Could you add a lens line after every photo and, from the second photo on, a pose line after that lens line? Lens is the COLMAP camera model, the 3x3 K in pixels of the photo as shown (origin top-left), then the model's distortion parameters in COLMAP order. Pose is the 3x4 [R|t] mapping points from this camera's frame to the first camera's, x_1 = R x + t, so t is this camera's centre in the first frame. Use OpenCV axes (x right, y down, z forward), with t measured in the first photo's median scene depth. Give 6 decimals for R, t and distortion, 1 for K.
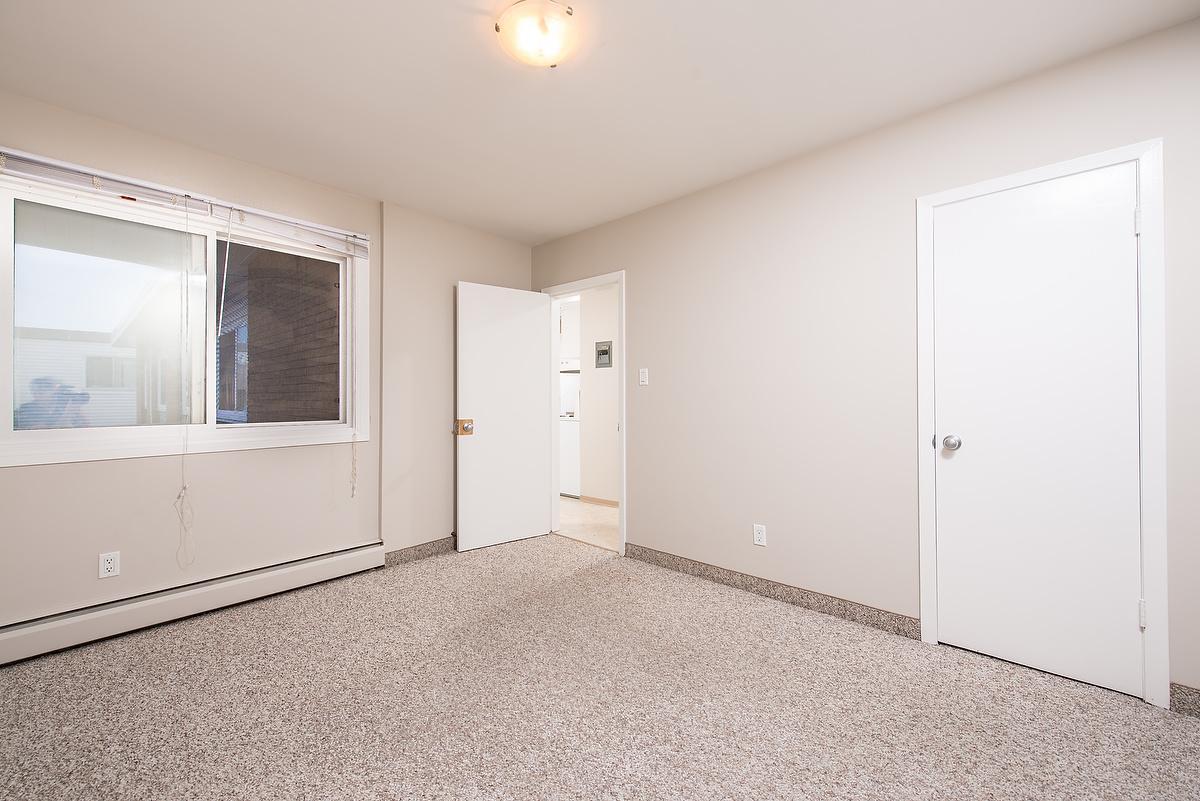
lens RADIAL K [[488.5, 0, 603.3], [0, 488.5, 394.4], [0, 0, 1]] dist [0.005931, -0.000176]
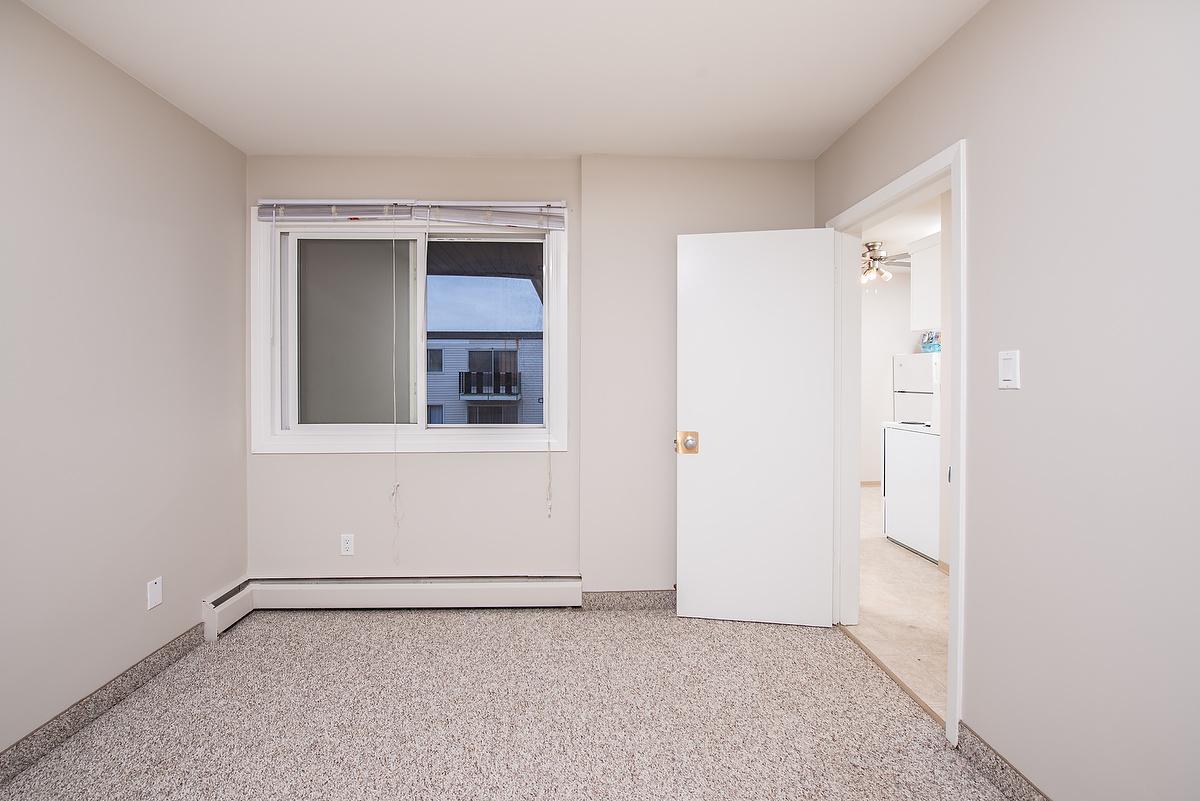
lens RADIAL K [[487.8, 0, 603.7], [0, 487.8, 378.9], [0, 0, 1]] dist [-0.003205, -0.006522]
pose [[0.685274, 0.007482, -0.728247, 0.165432], [0.003267, 0.999906, 0.013348, -0.038381], [0.728278, -0.011526, 0.685185, 0.491778]]
